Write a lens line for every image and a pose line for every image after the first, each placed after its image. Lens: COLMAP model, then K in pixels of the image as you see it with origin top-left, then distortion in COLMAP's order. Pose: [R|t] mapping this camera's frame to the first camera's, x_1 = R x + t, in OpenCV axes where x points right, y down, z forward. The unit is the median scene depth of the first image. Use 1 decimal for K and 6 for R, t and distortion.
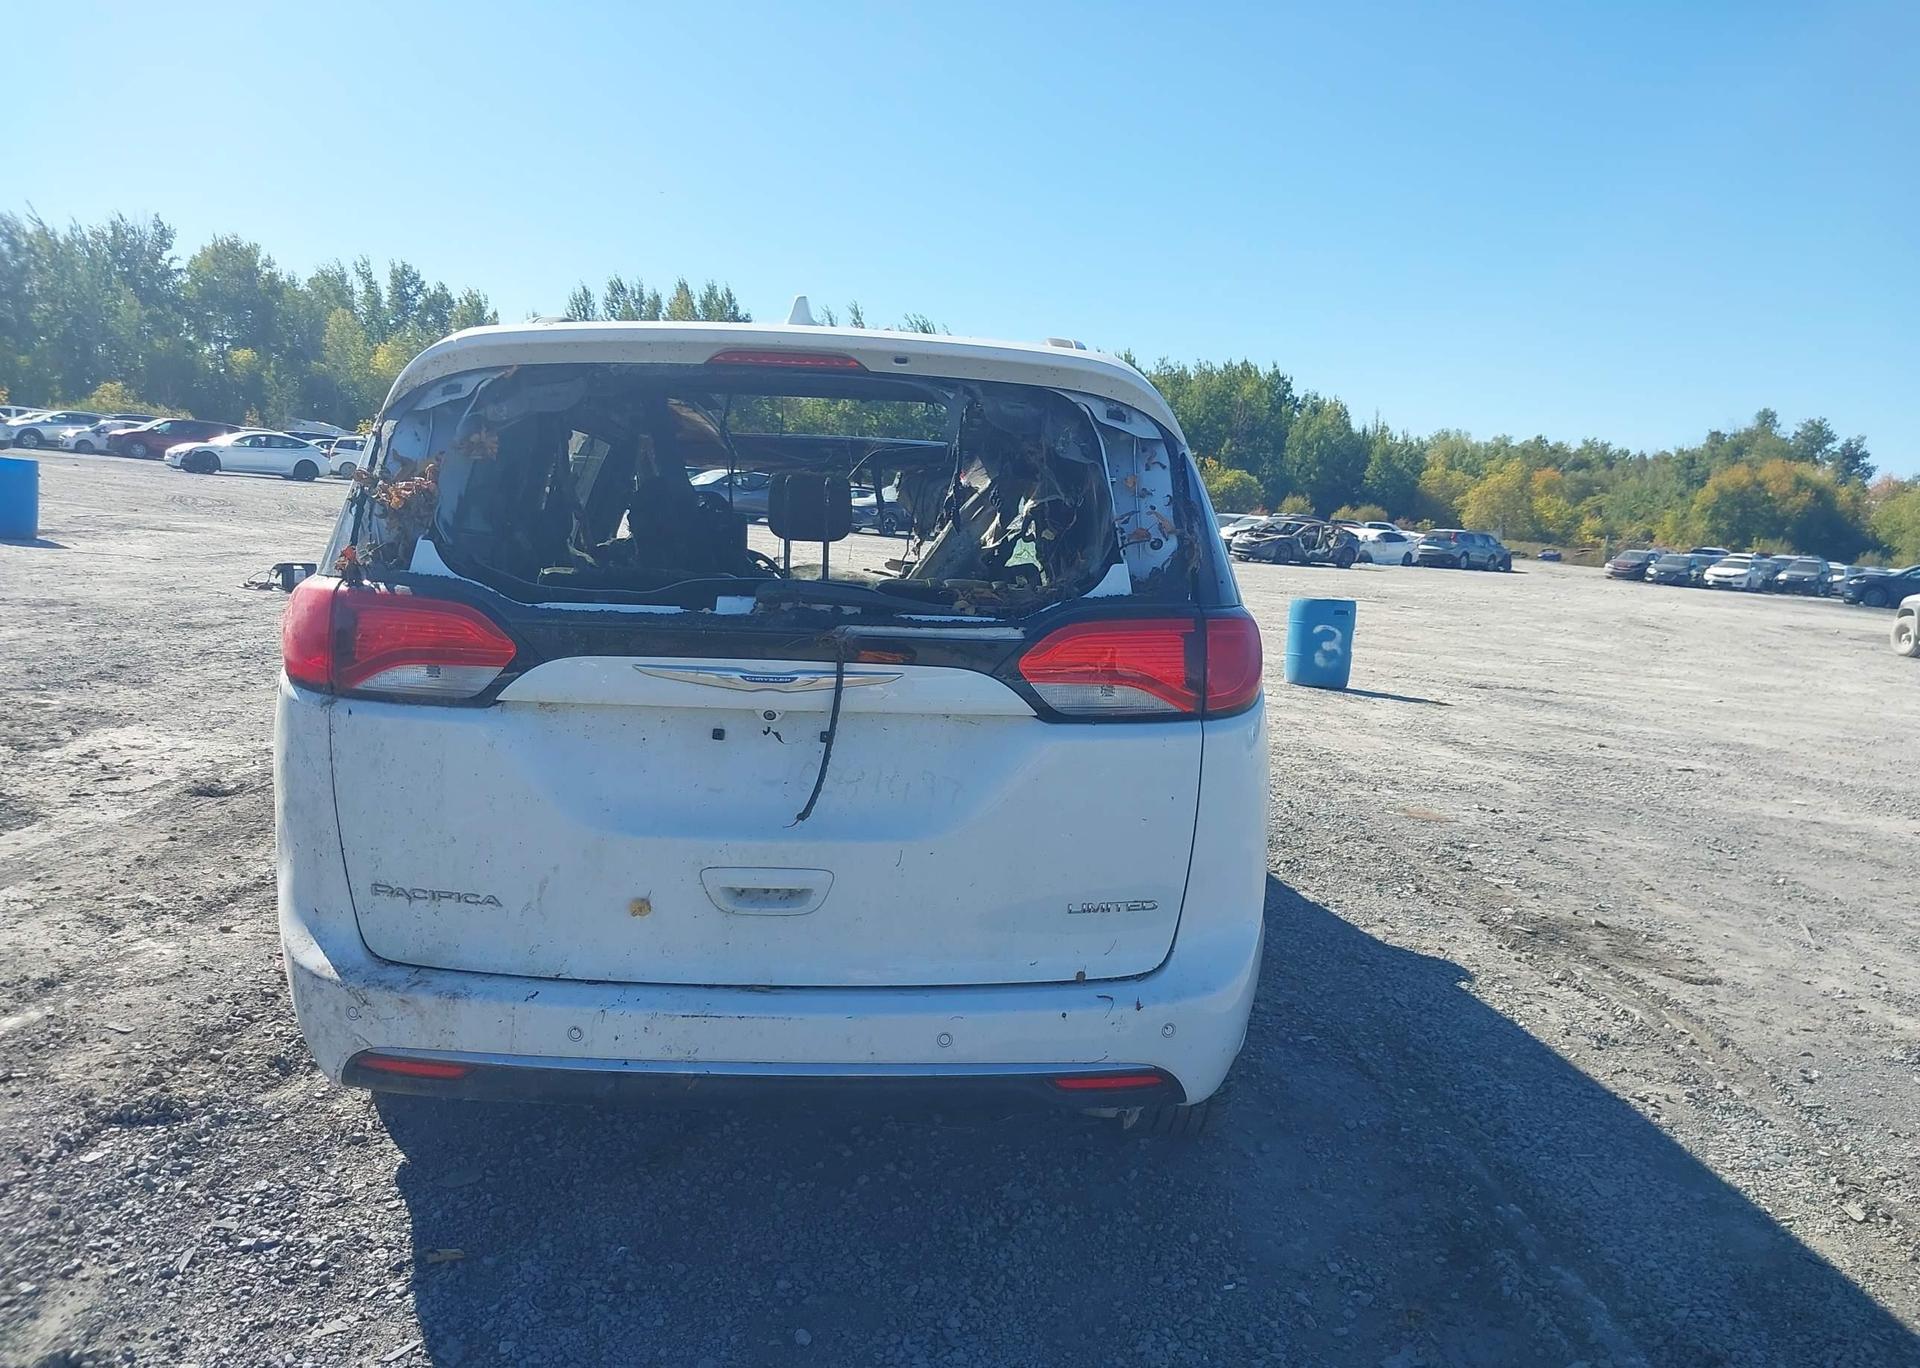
lens RADIAL K [[1506.3, 0, 1018.8], [0, 1506.3, 729.1], [0, 0, 1]] dist [0.048228, -0.062660]
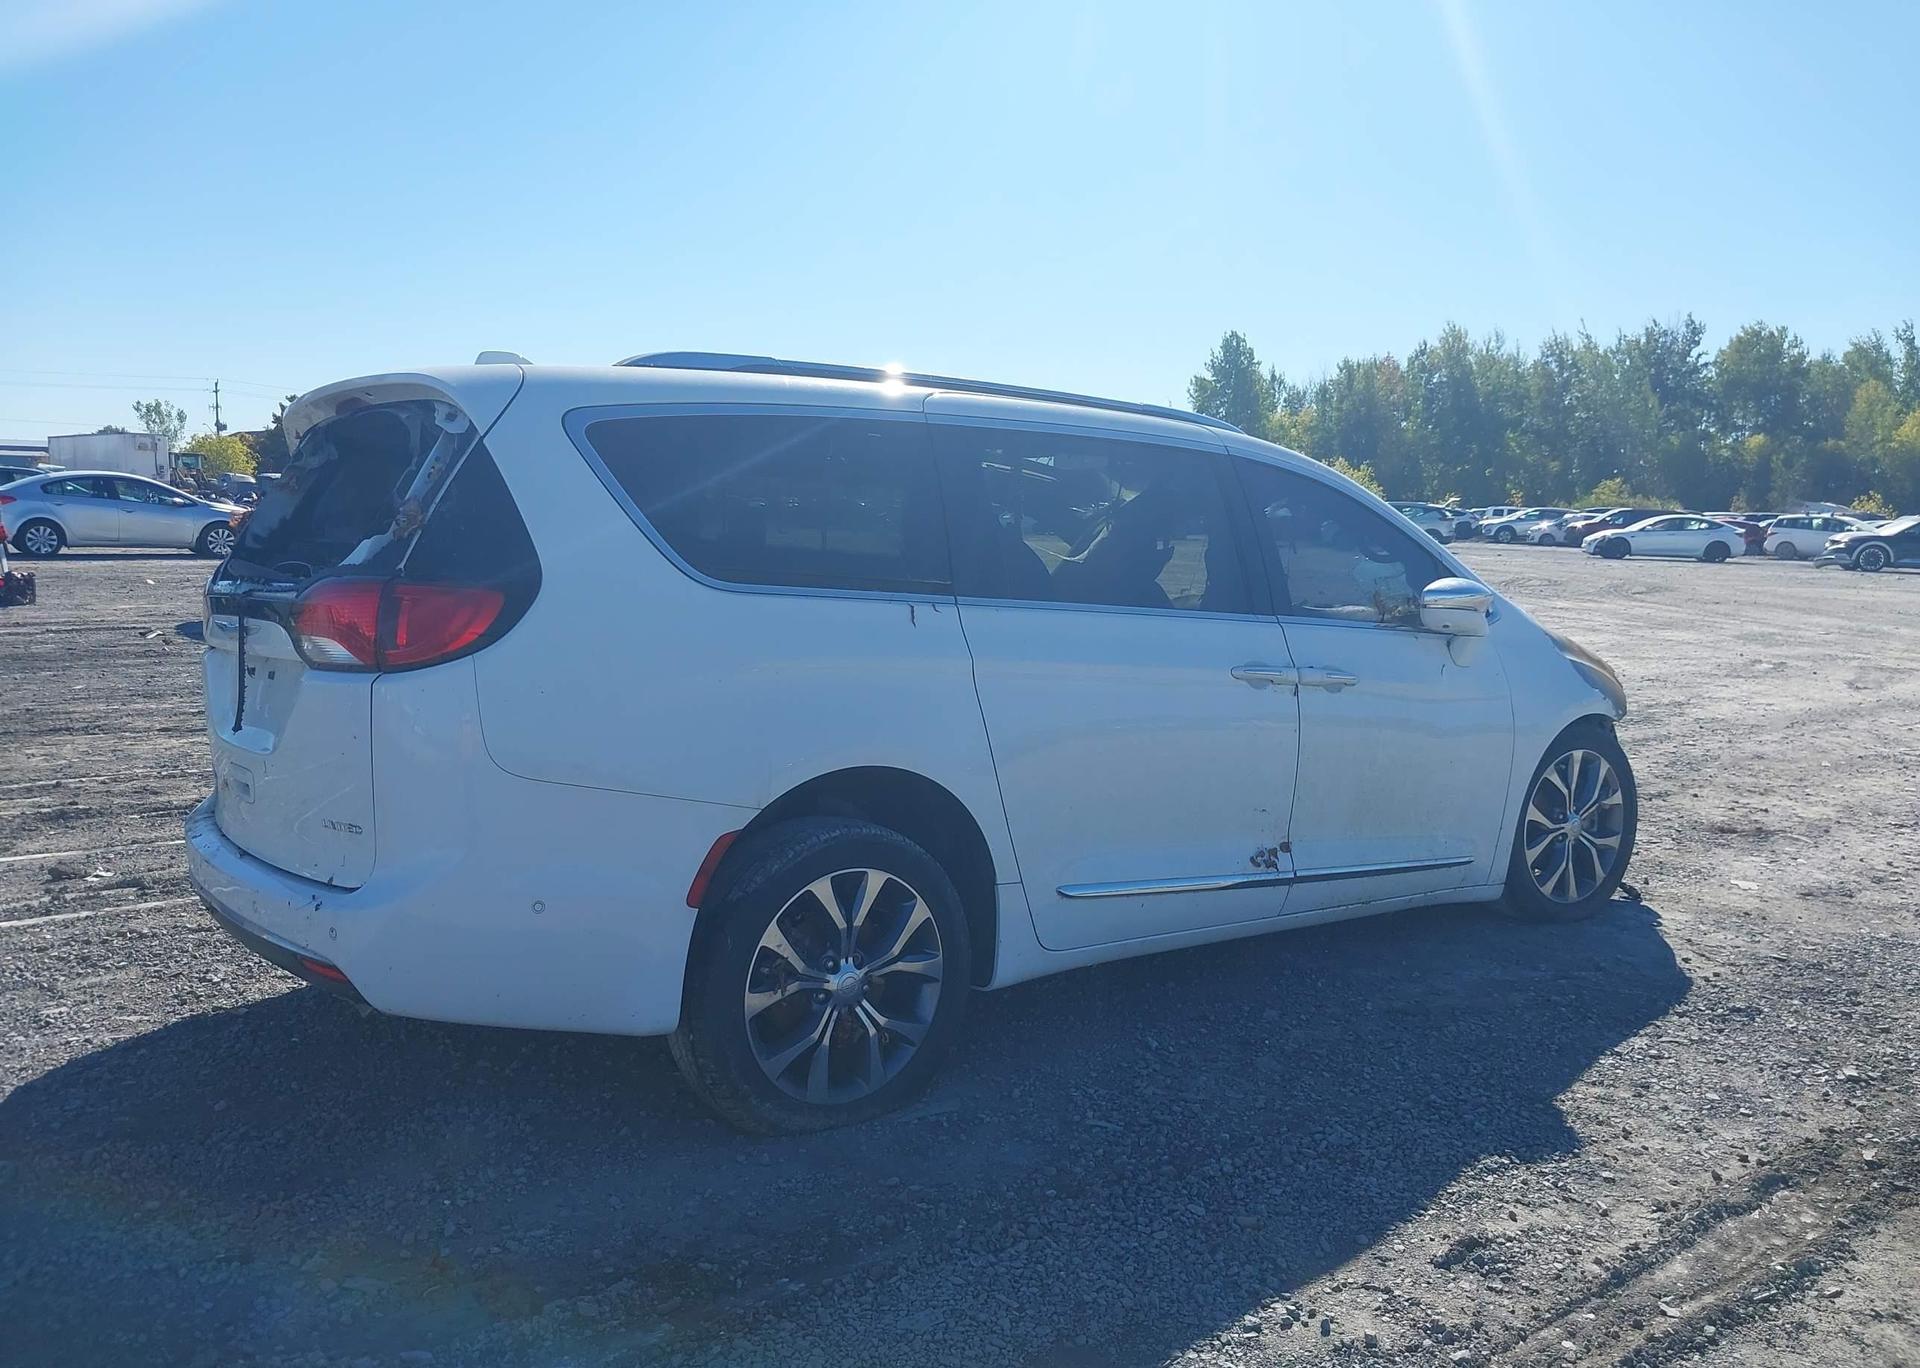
lens RADIAL K [[1506.3, 0, 938.5], [0, 1506.3, 733.8], [0, 0, 1]] dist [0.048228, -0.062660]
pose [[0.592860, 0.055254, -0.803407, 1.300554], [-0.096855, 0.995294, -0.003021, 0.002692], [0.799460, 0.079605, 0.595422, 0.657377]]
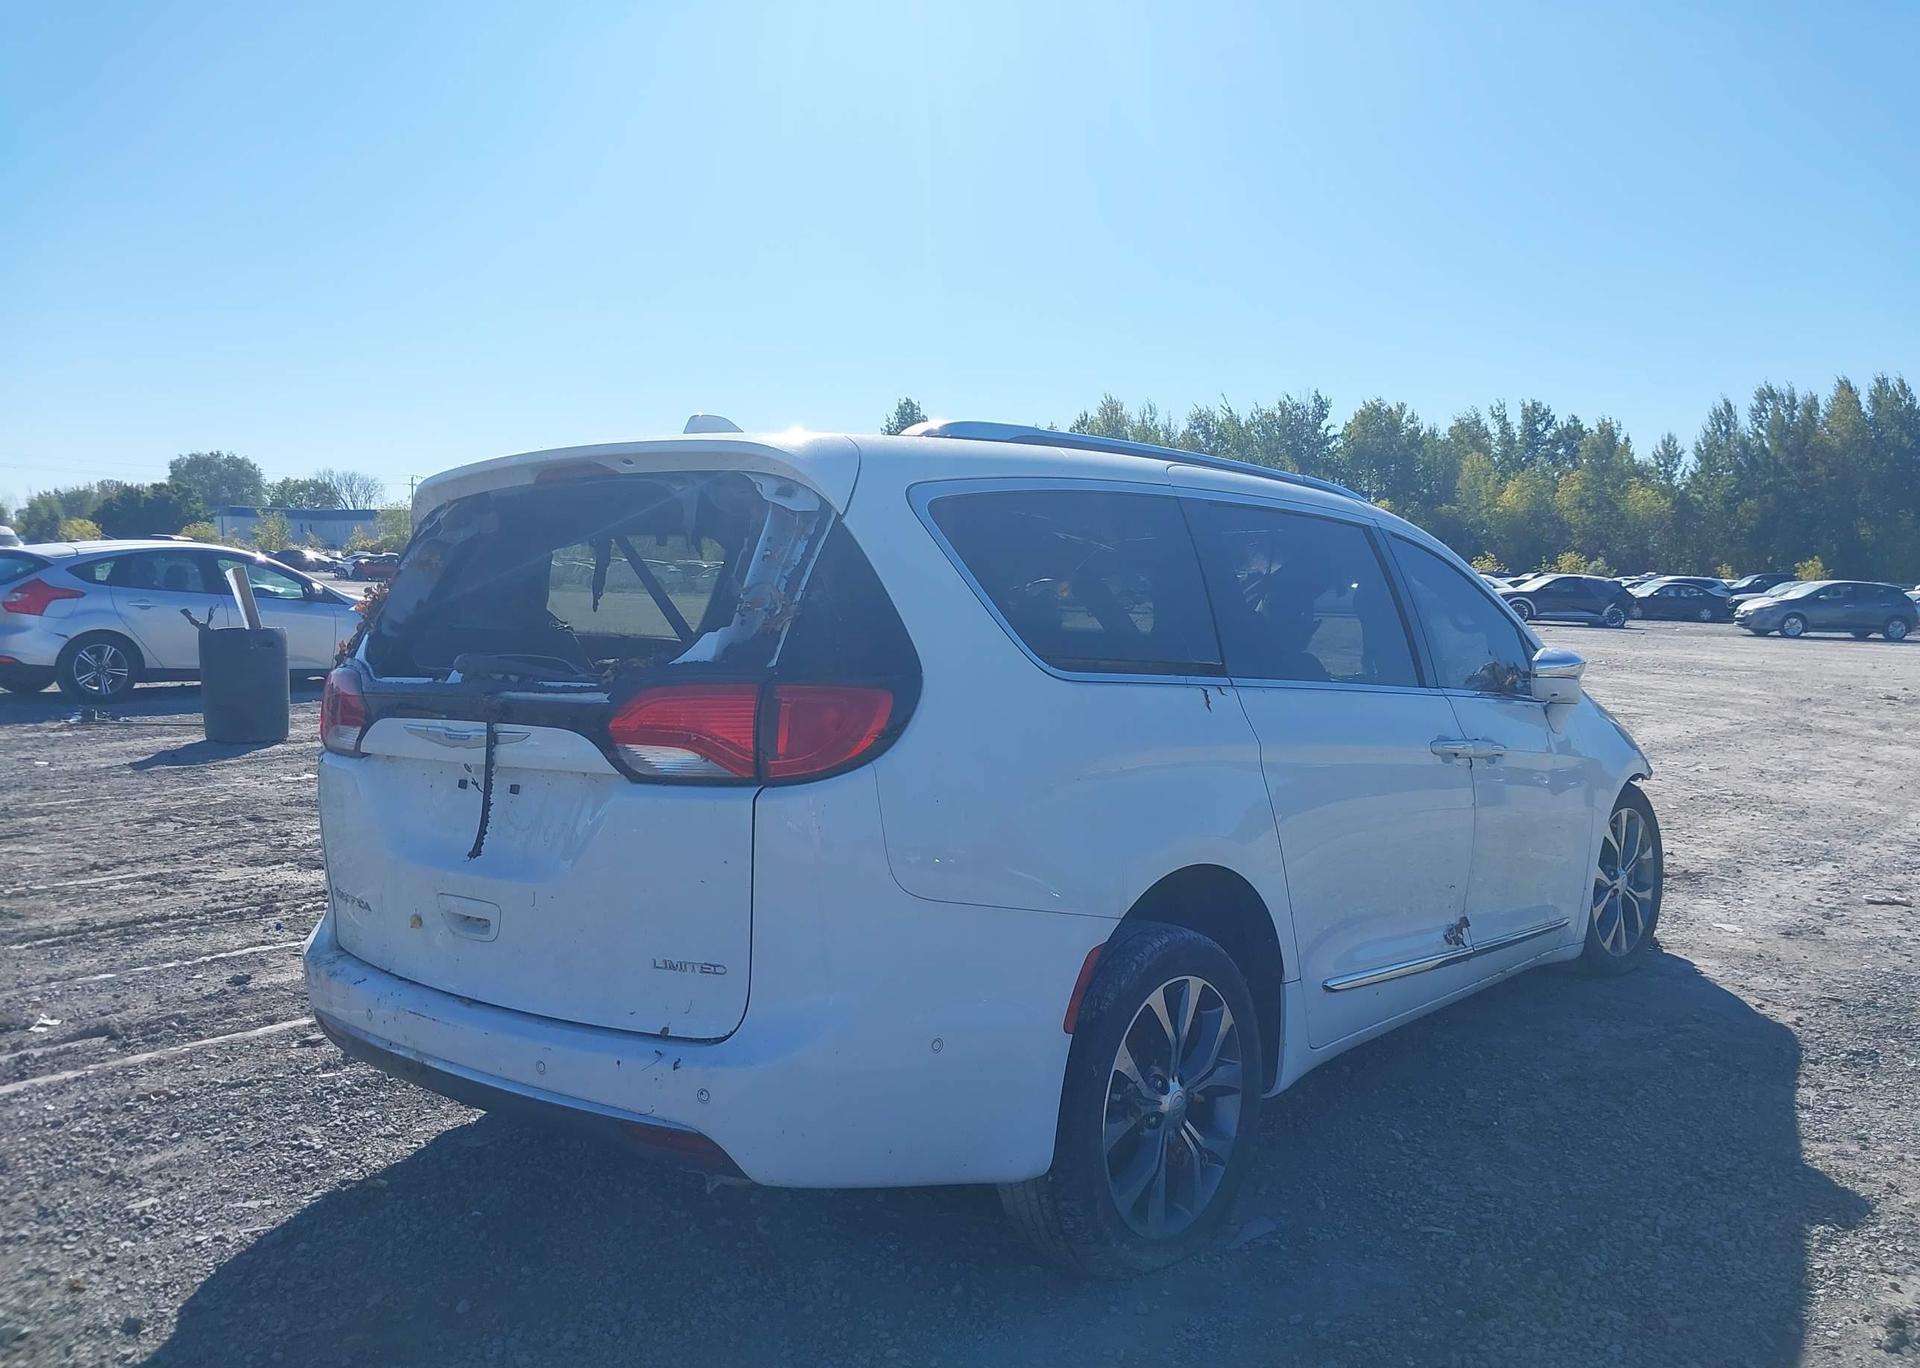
lens RADIAL K [[1506.3, 0, 938.4], [0, 1506.3, 718.8], [0, 0, 1]] dist [0.048228, -0.062660]
pose [[0.746175, -0.000918, -0.665749, 0.868897], [-0.059156, 0.995952, -0.067676, 0.010051], [0.663116, 0.089881, 0.743101, 0.337554]]
